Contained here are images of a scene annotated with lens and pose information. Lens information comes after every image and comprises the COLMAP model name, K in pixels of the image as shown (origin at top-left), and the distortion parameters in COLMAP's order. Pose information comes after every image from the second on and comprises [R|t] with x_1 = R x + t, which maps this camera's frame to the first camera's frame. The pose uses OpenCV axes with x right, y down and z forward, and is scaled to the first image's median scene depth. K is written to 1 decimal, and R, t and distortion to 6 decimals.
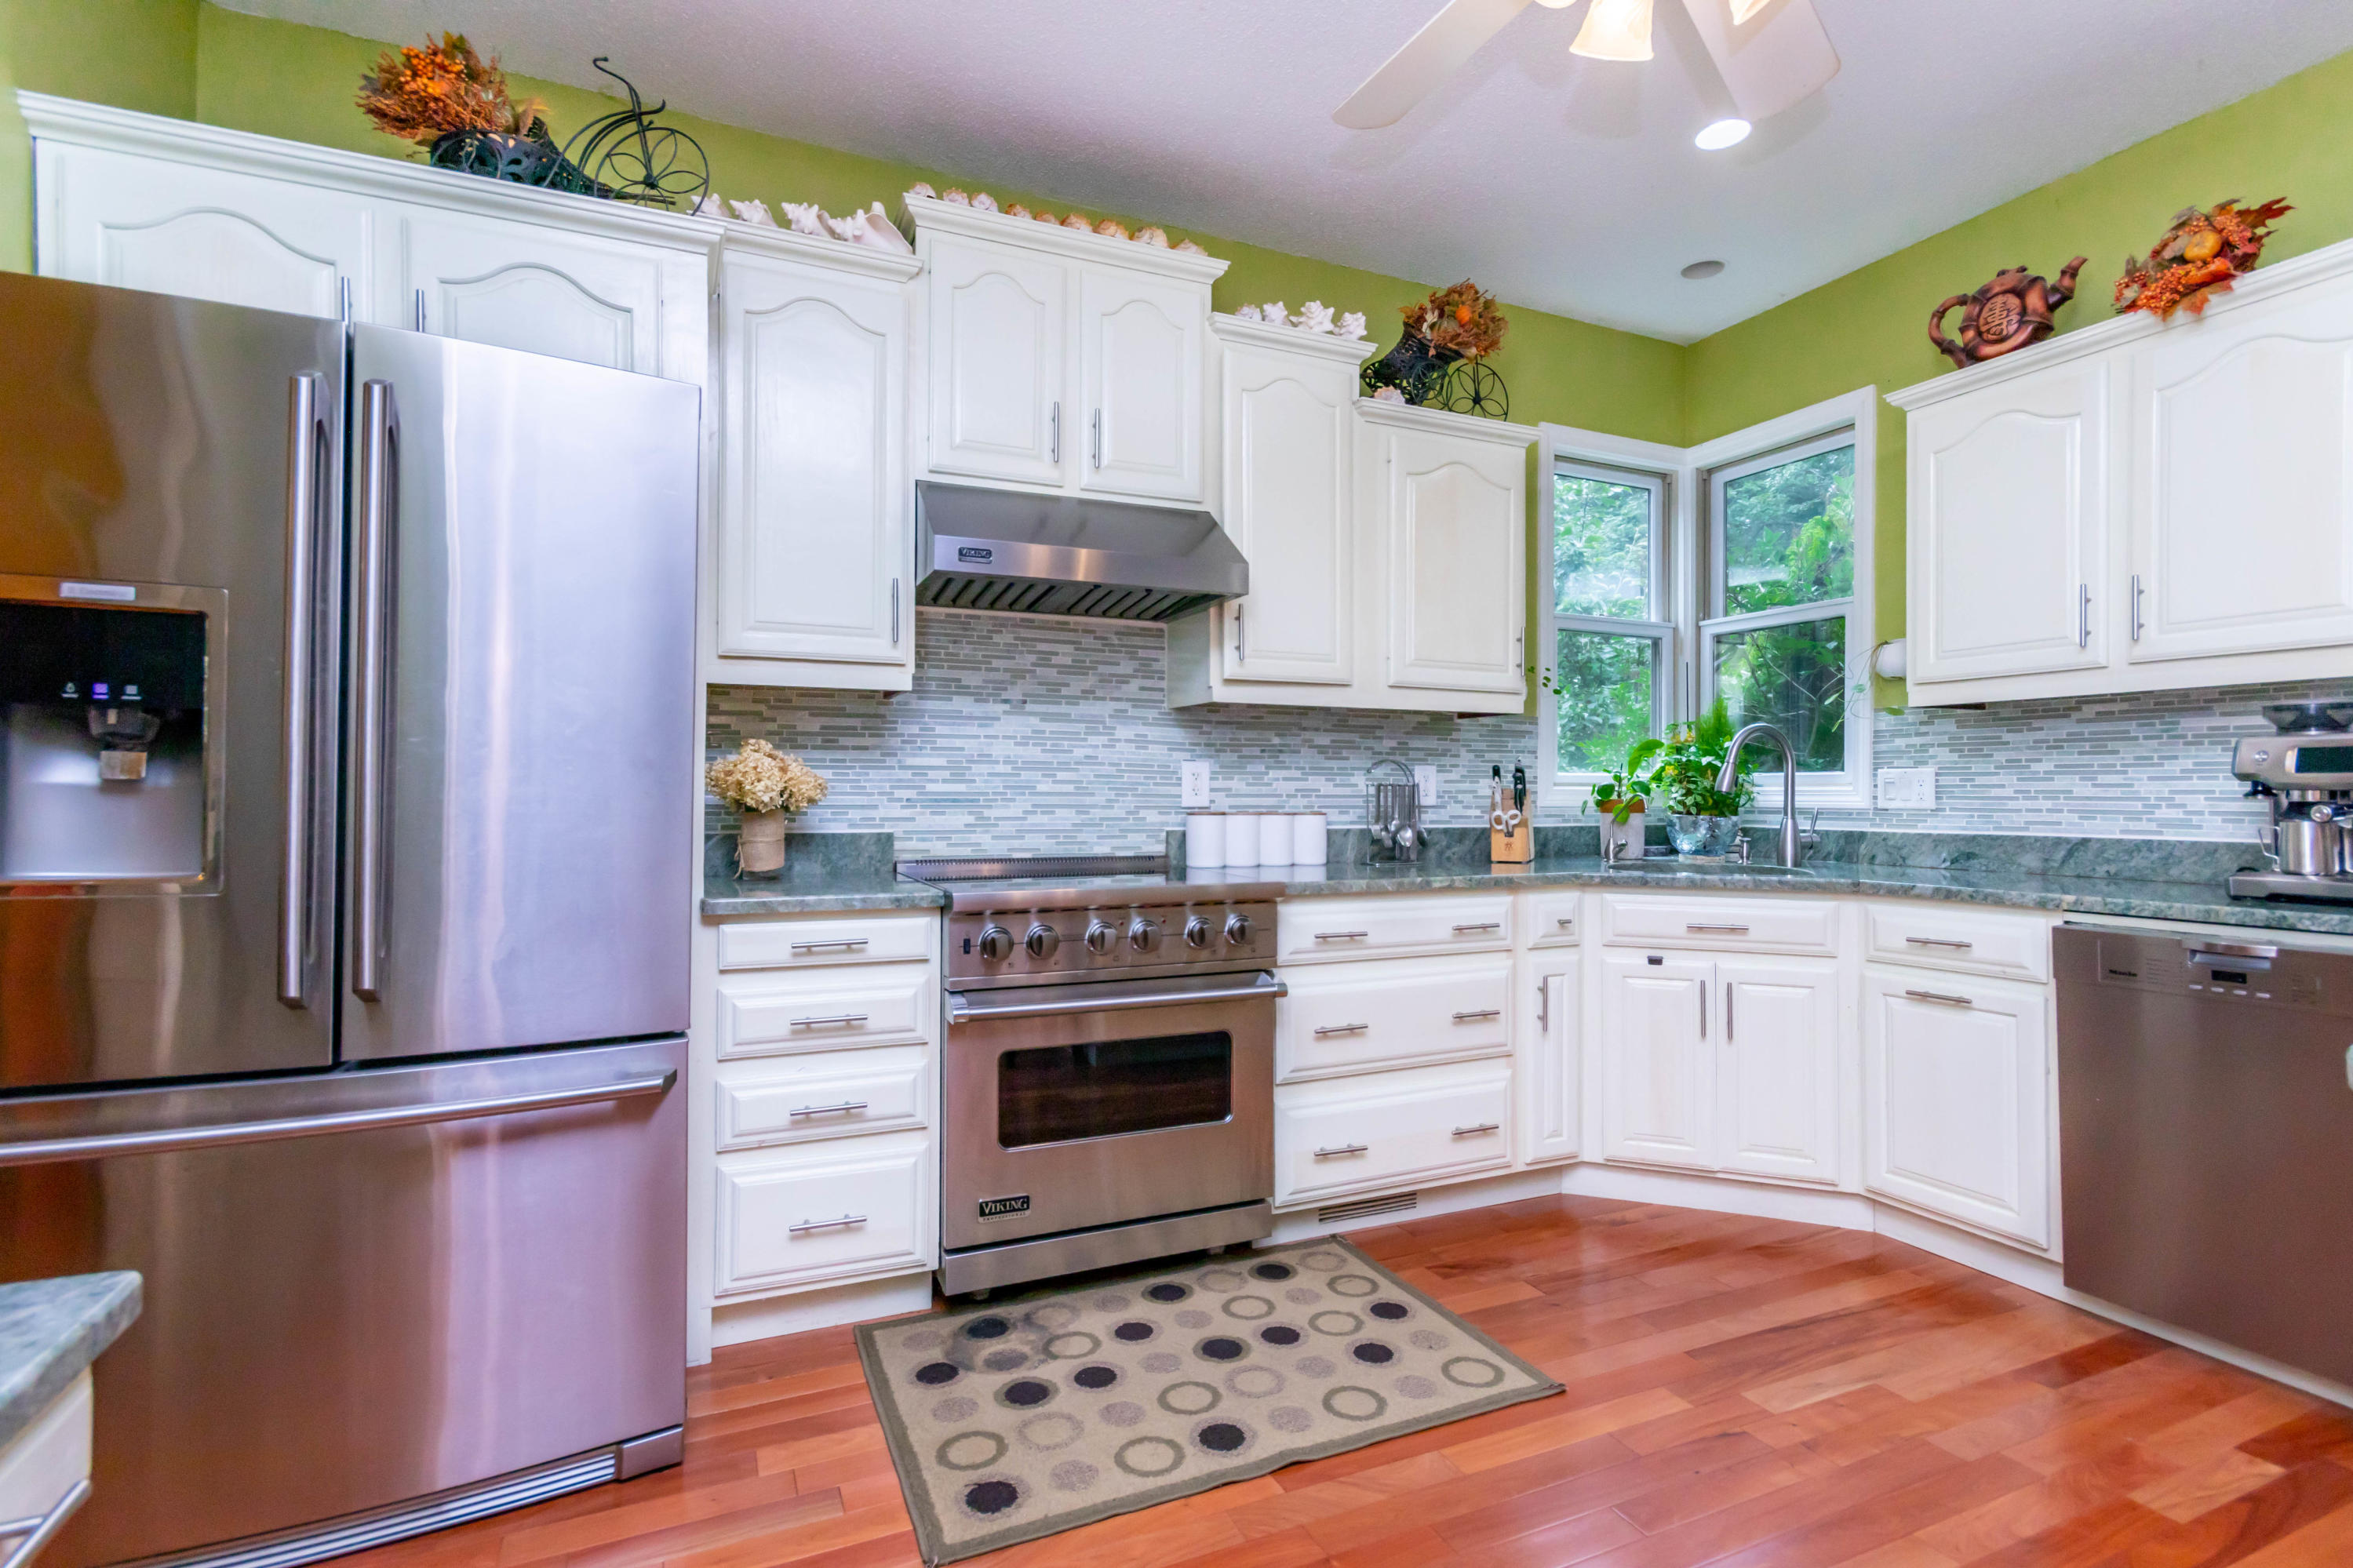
lens RADIAL K [[1127.2, 0, 1175.8], [0, 1127.2, 789.3], [0, 0, 1]] dist [-0.002659, 0.005972]
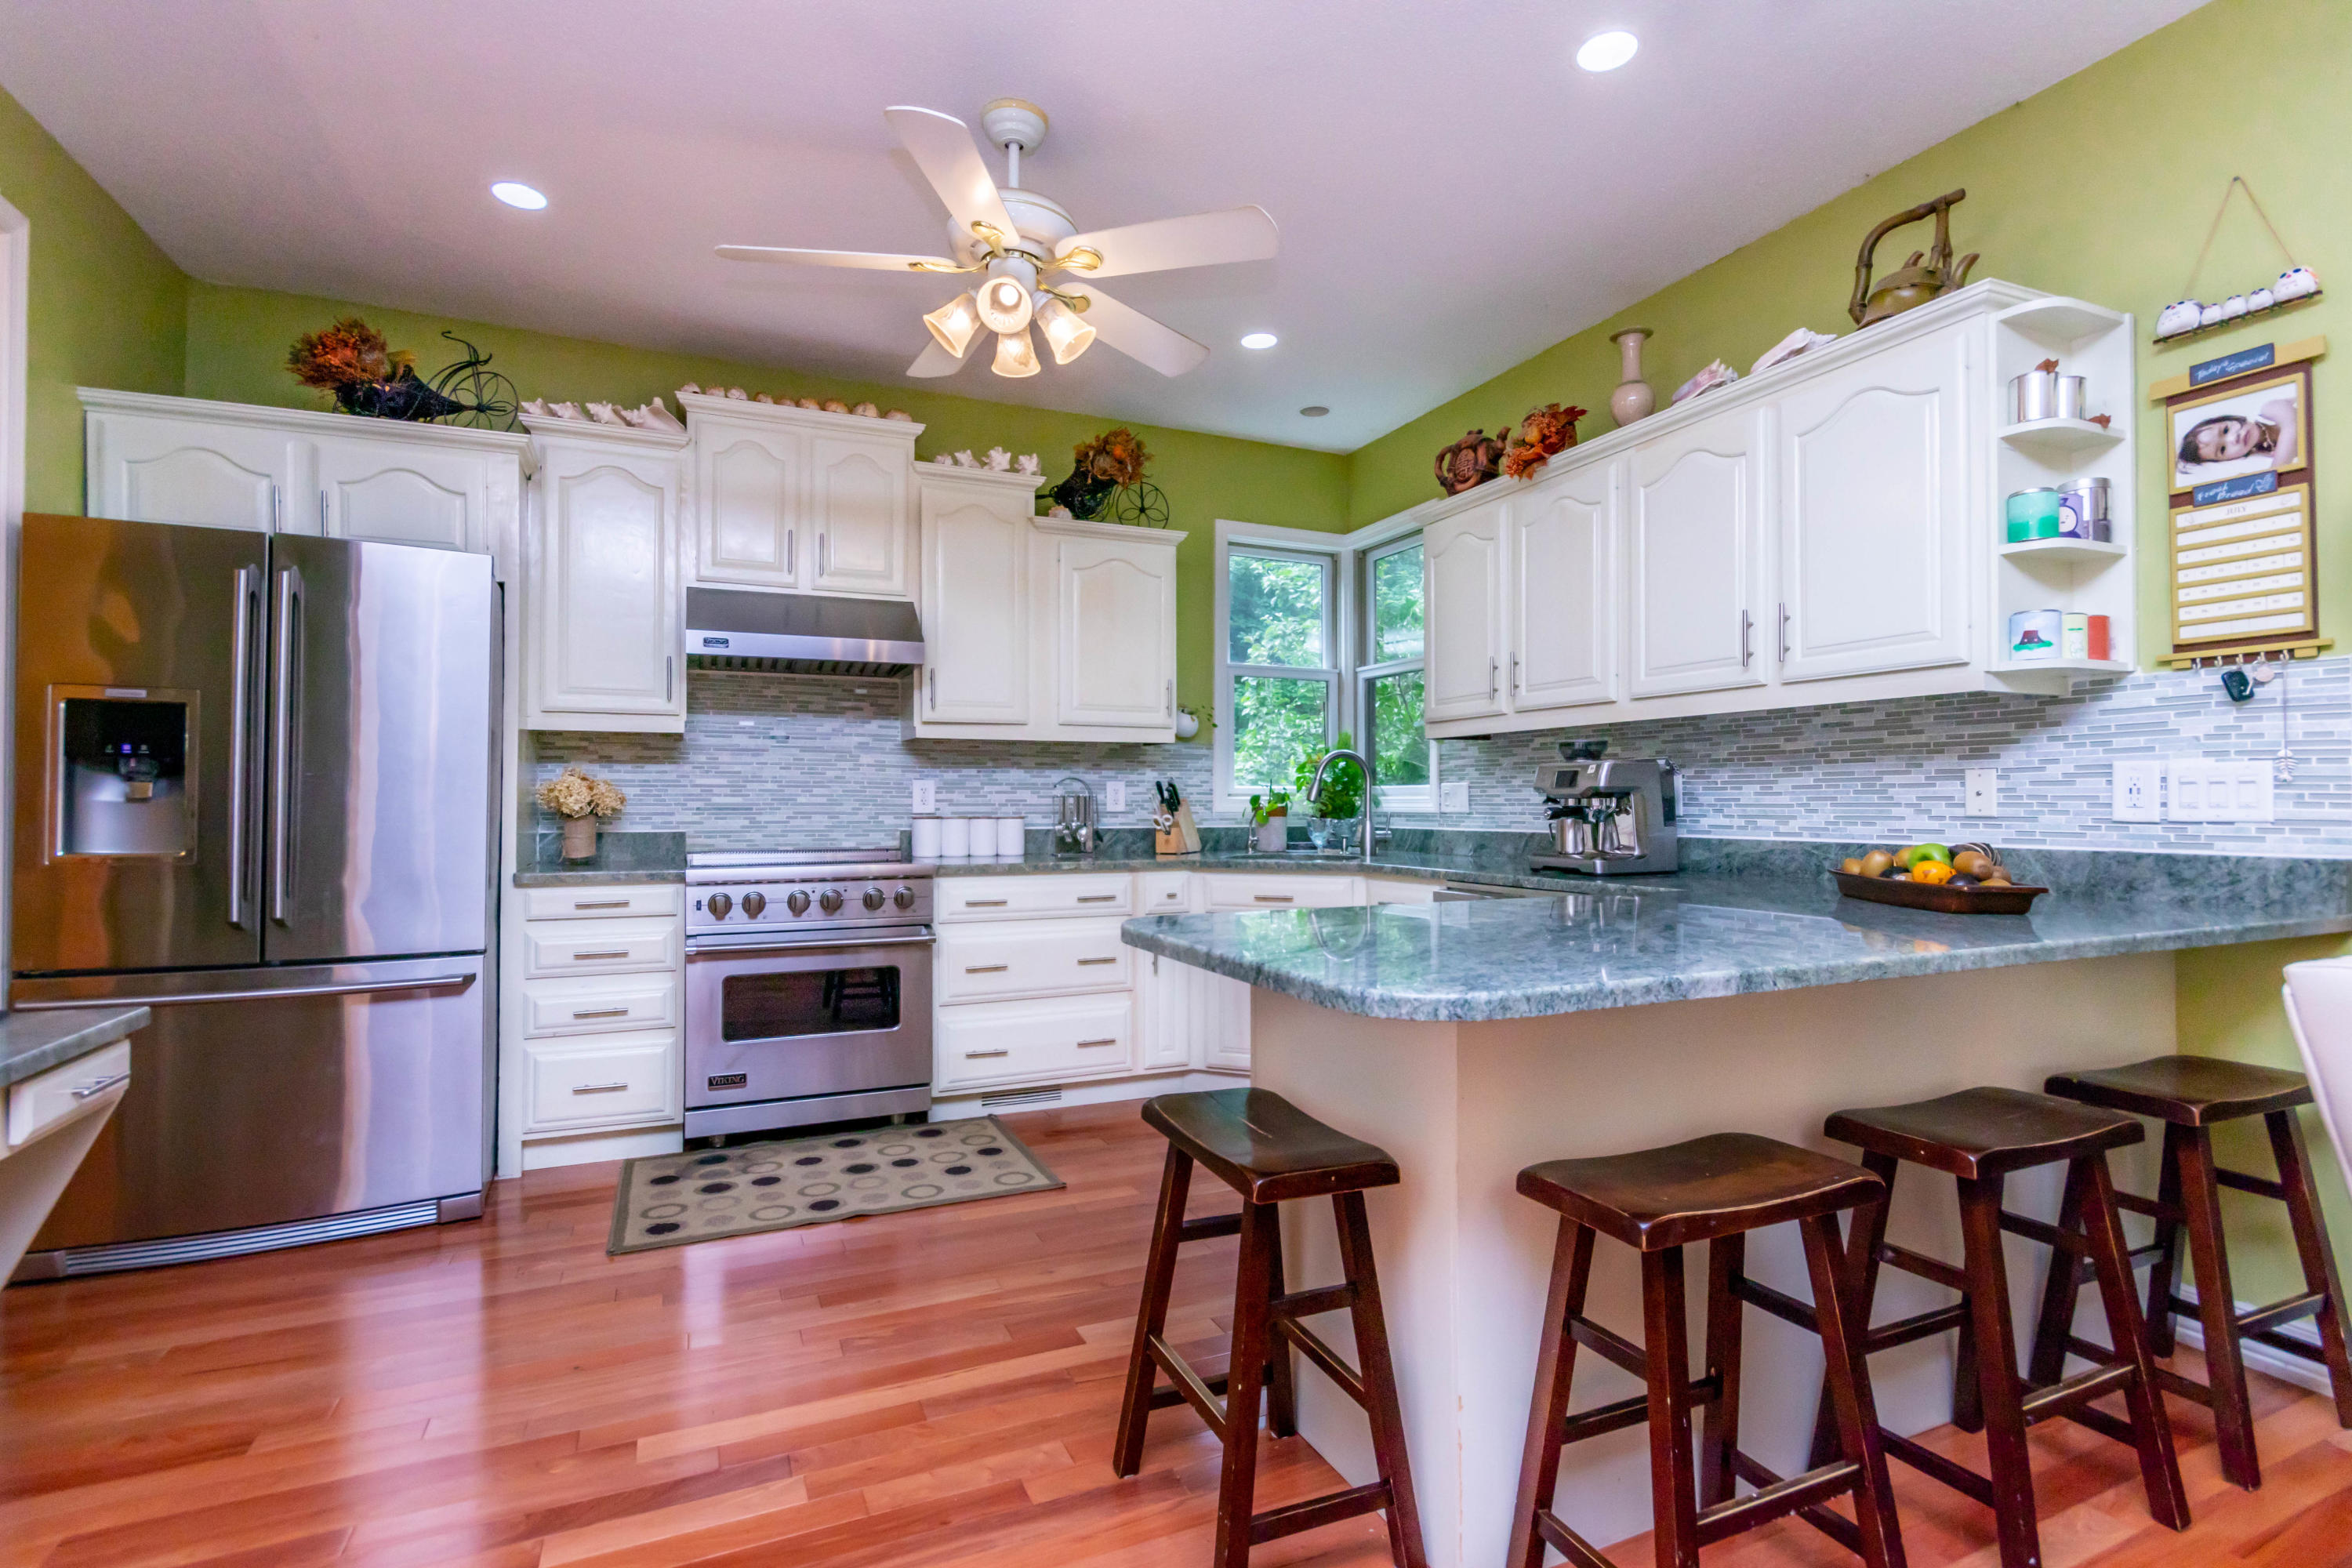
lens RADIAL K [[1115.3, 0, 1172.3], [0, 1115.3, 790.7], [0, 0, 1]] dist [0.000352, 0.005684]
pose [[0.999992, -0.003878, 0.000502, 0.353241], [0.003881, 0.999970, -0.006679, -0.001597], [-0.000476, 0.006681, 0.999978, -0.388828]]
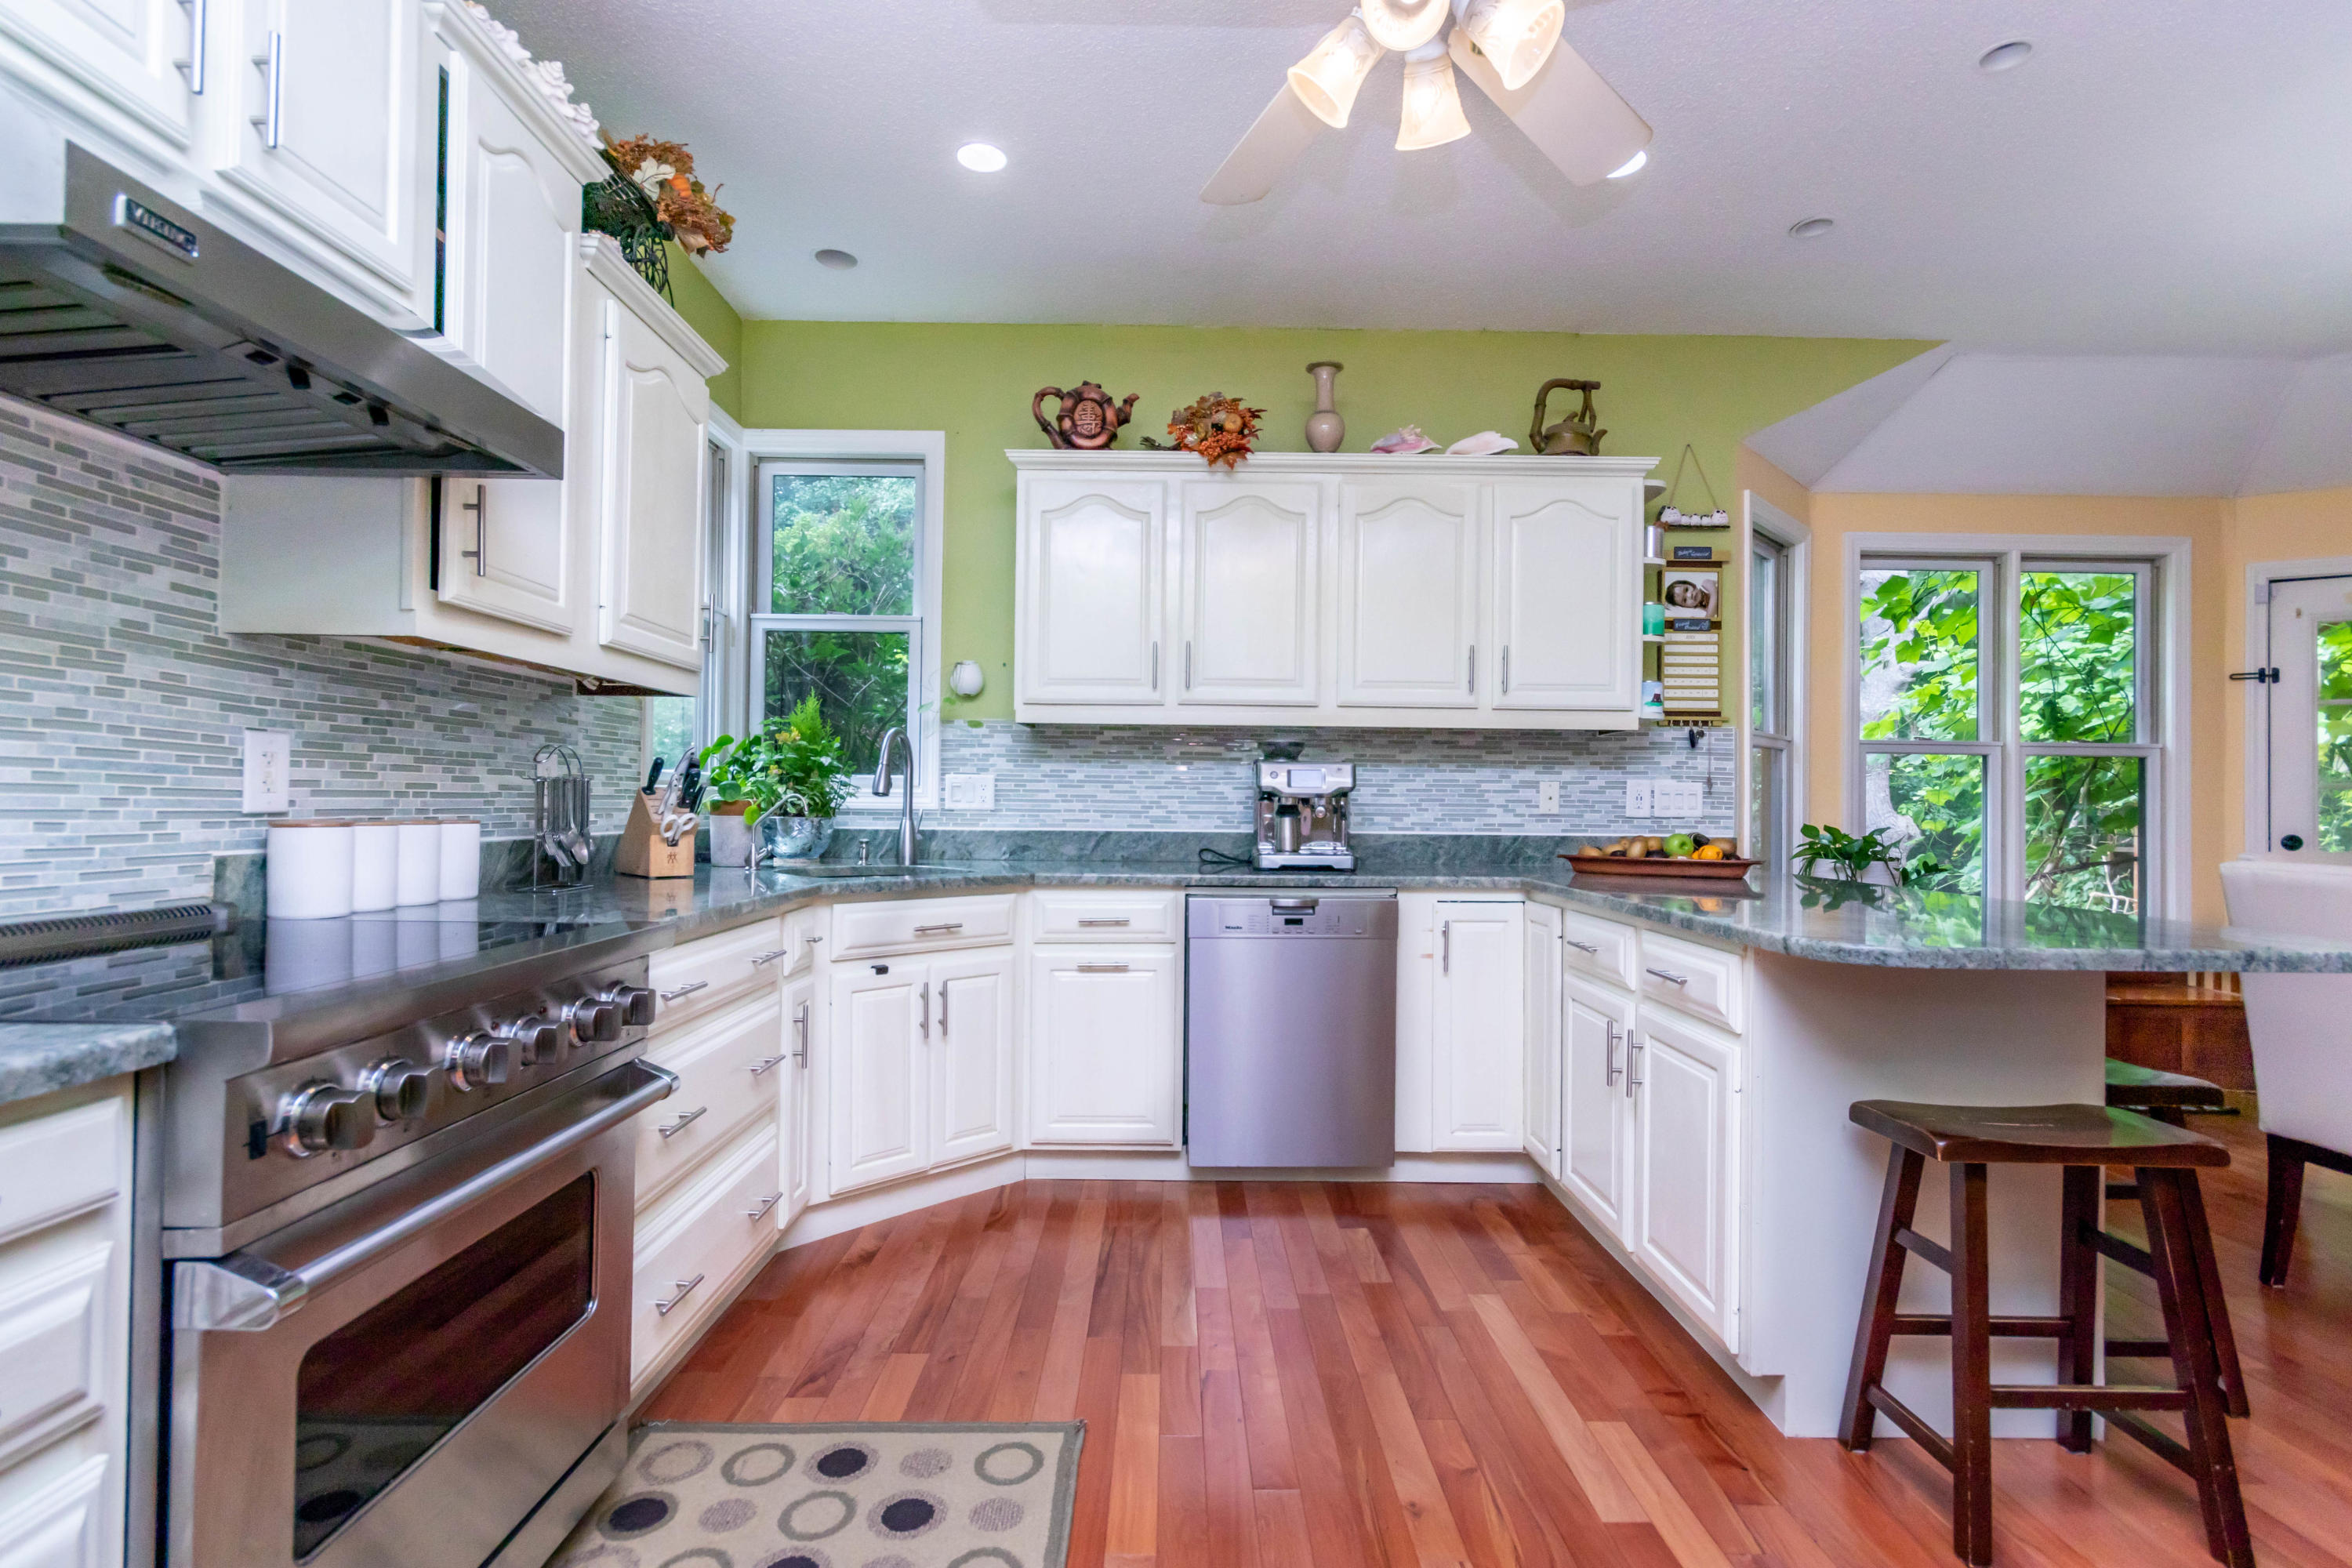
lens RADIAL K [[1106.5, 0, 1194.8], [0, 1106.5, 791.2], [0, 0, 1]] dist [0.002224, -0.000395]
pose [[0.391878, 0.010208, 0.919960, -0.345355], [-0.014181, 0.999887, -0.005054, 0.001163], [-0.919908, -0.011065, 0.391979, 0.396023]]
